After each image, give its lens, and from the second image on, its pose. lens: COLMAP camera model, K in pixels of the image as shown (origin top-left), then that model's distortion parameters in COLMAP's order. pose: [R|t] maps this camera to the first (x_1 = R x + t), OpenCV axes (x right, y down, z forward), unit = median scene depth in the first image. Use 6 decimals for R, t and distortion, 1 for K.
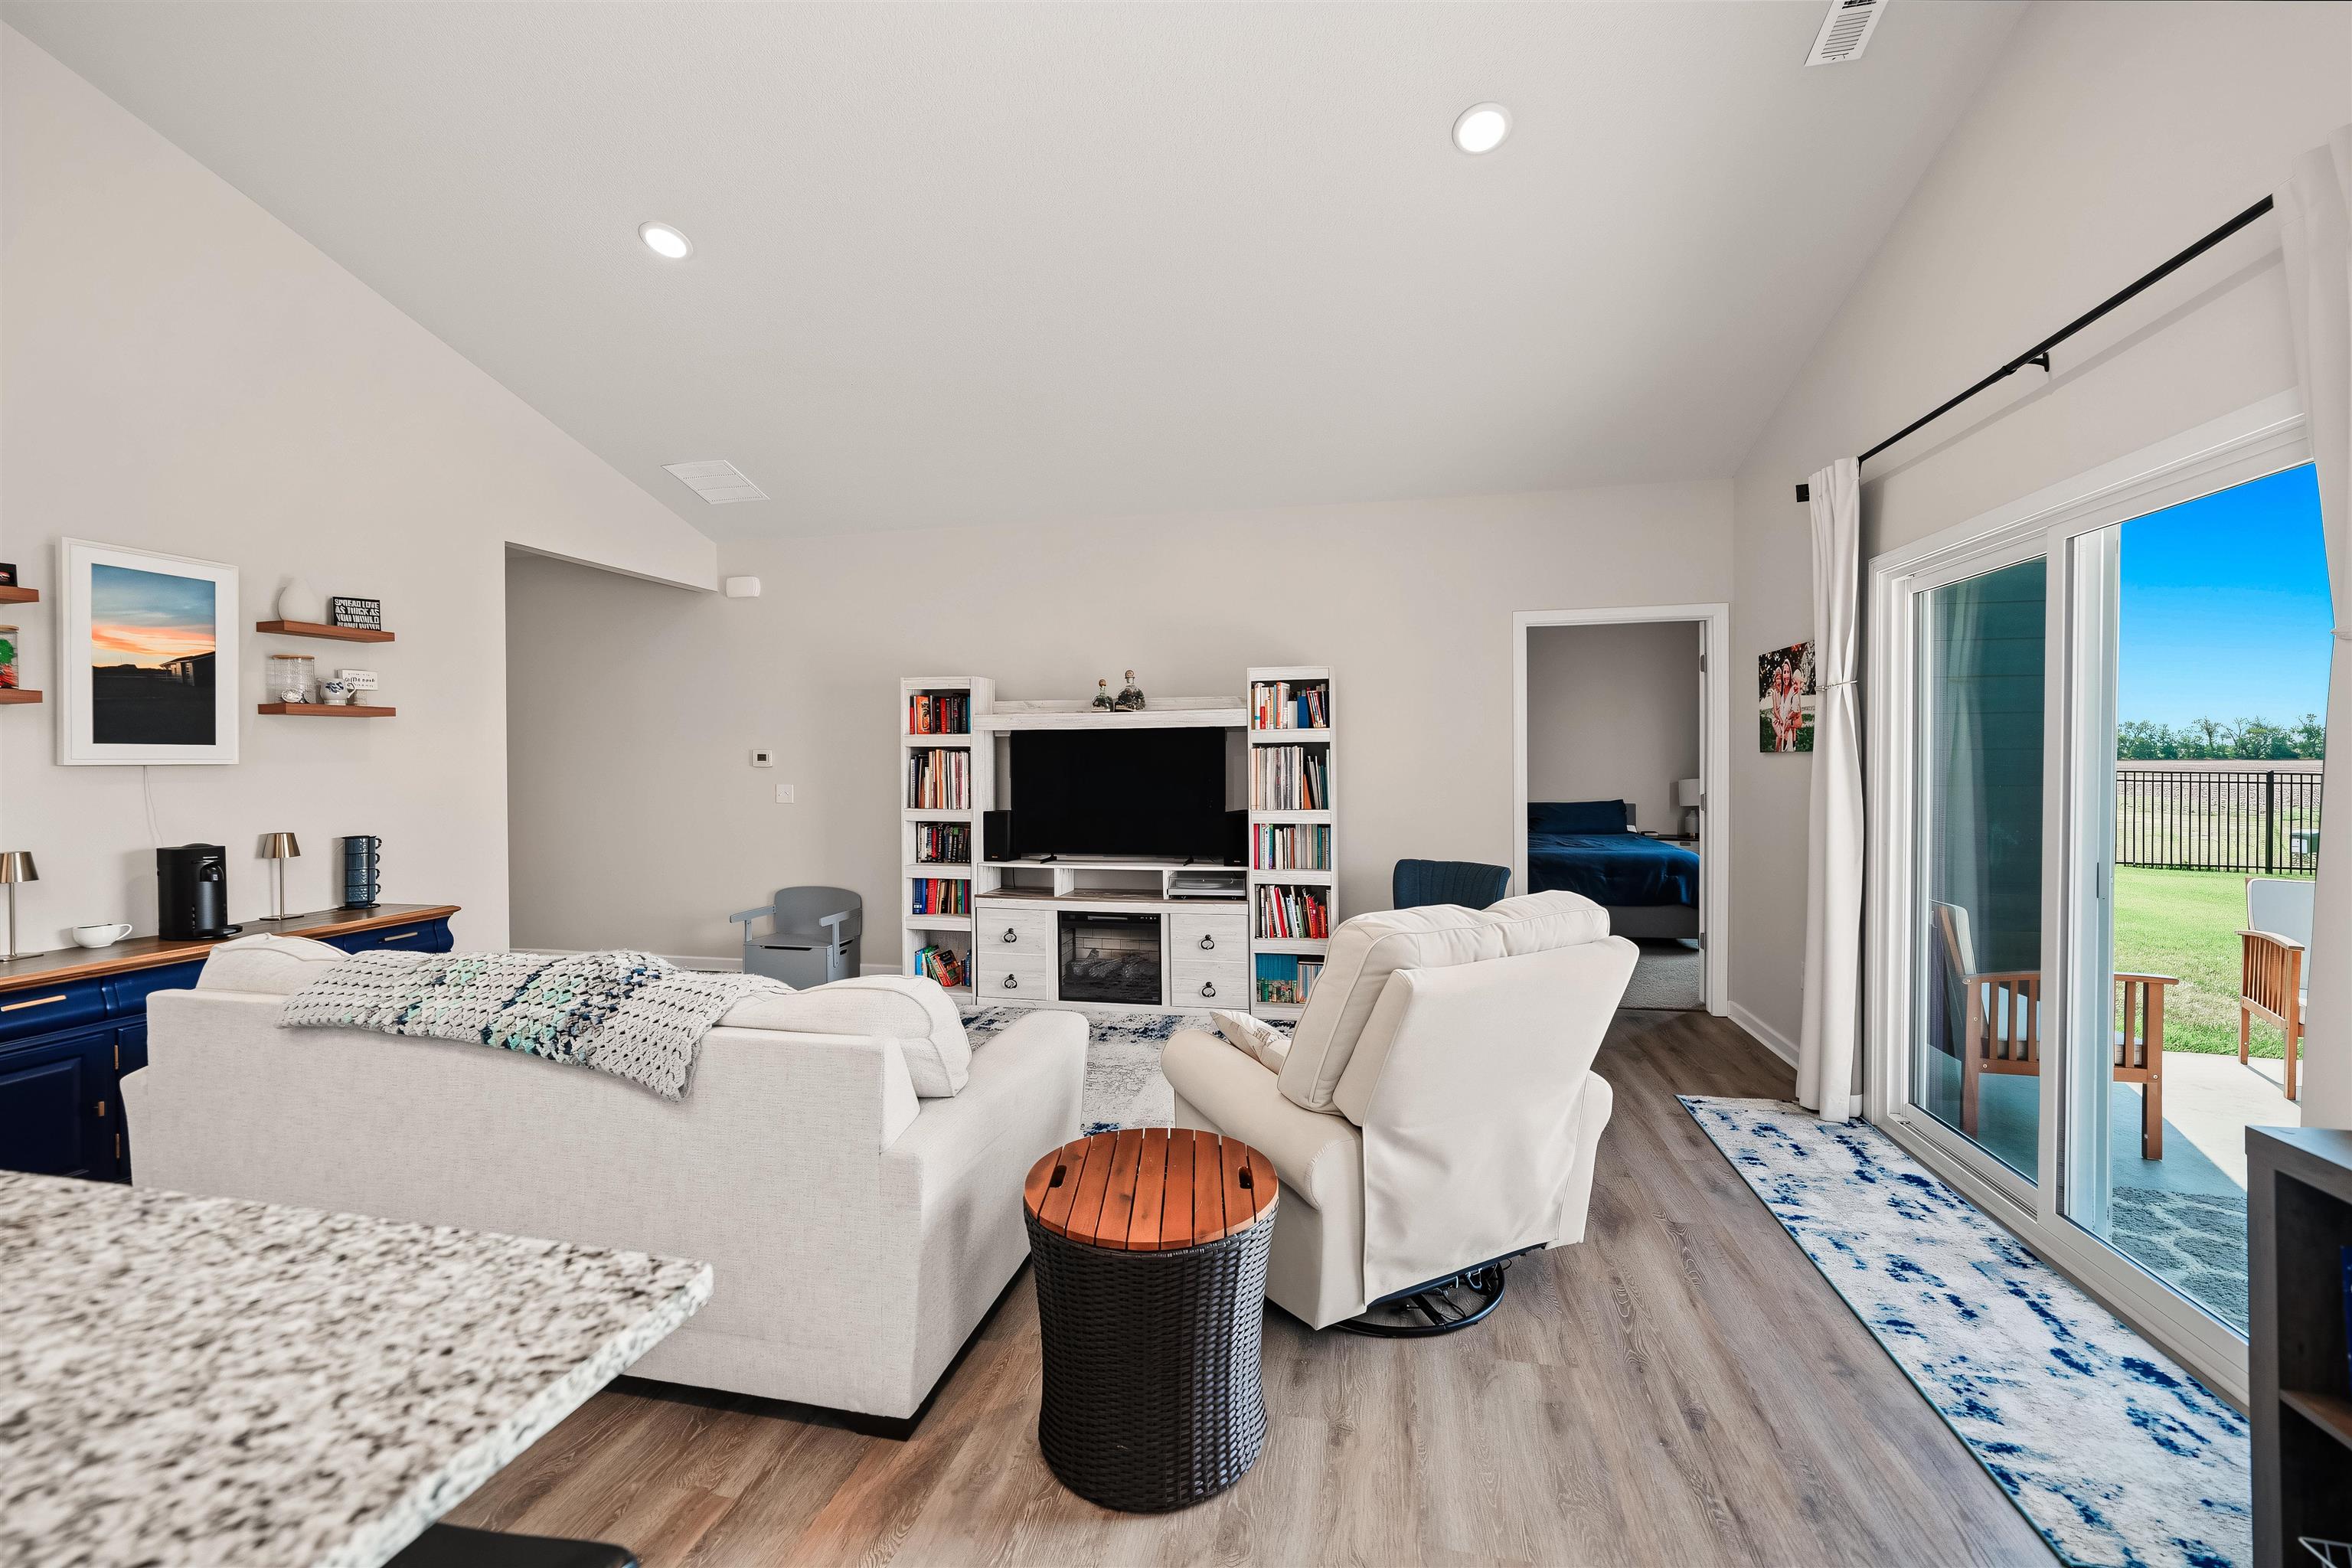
lens RADIAL K [[937.5, 0, 1181.7], [0, 937.5, 775.3], [0, 0, 1]] dist [-0.019159, 0.006470]
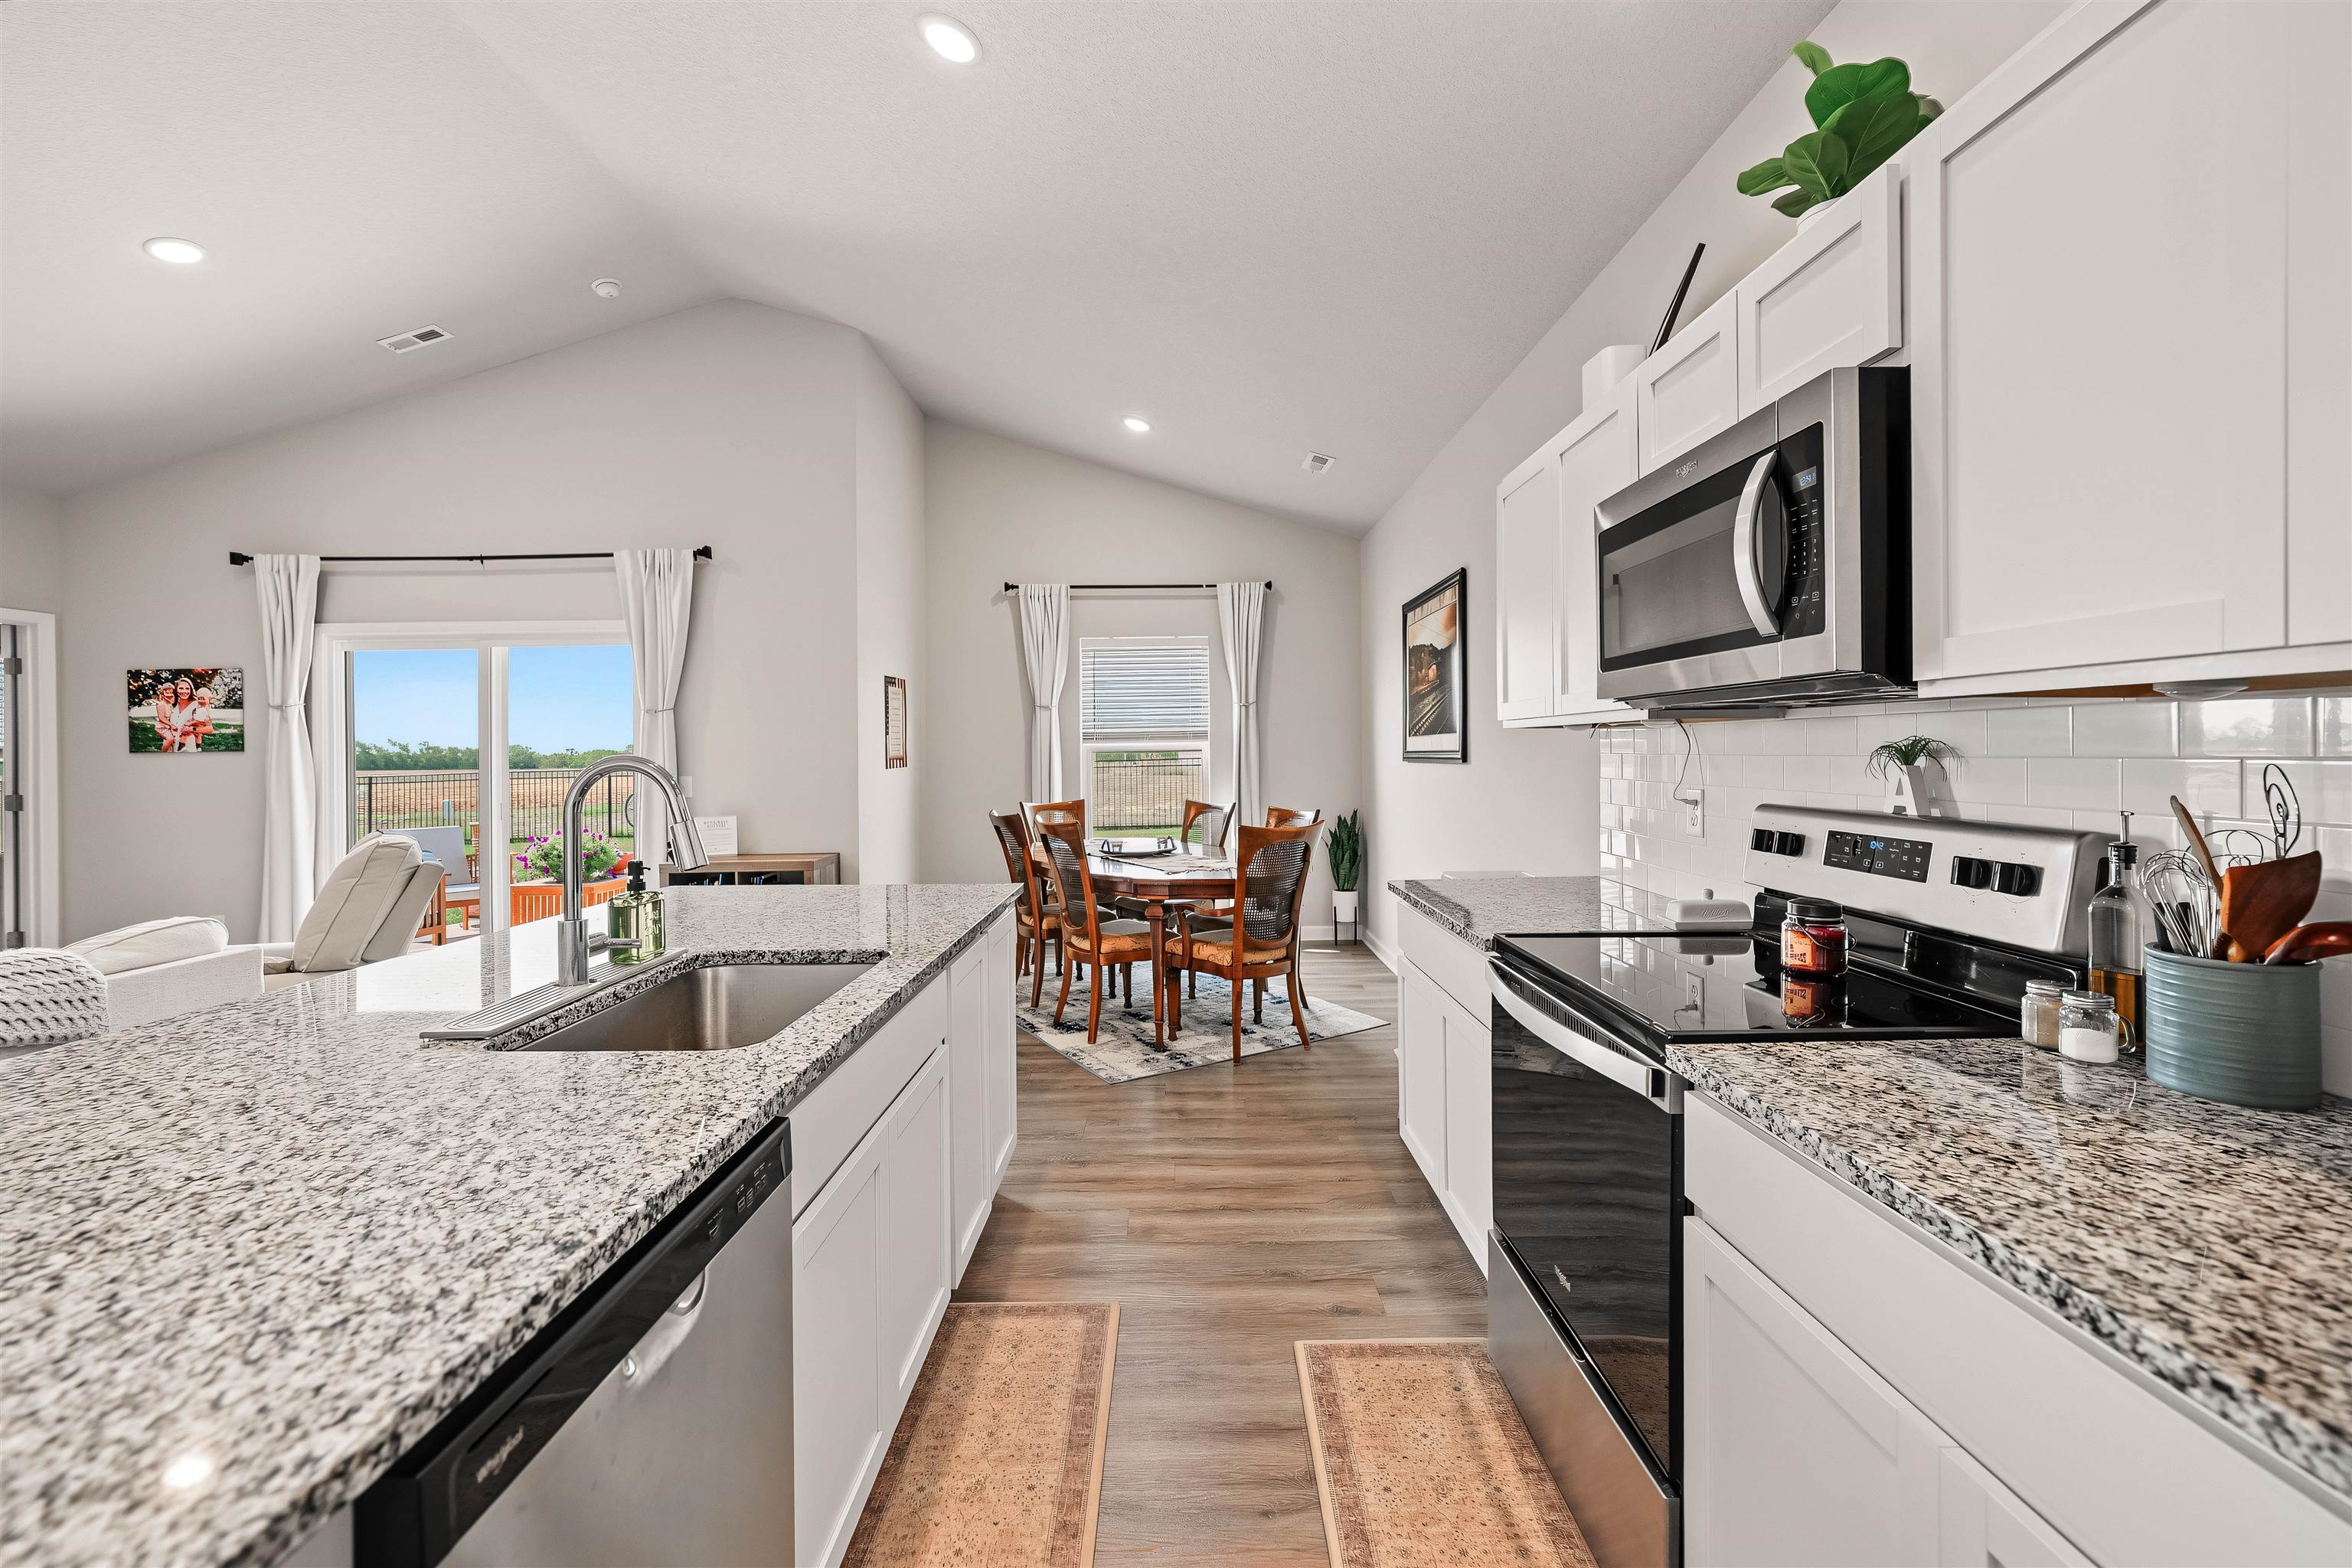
lens RADIAL K [[976.6, 0, 1180.5], [0, 976.6, 757.2], [0, 0, 1]] dist [-0.019013, 0.006520]
pose [[-0.224326, 0.005837, 0.974497, -0.858007], [0.030831, 0.999524, 0.001110, 0.019994], [-0.974026, 0.030293, -0.224399, -0.010171]]
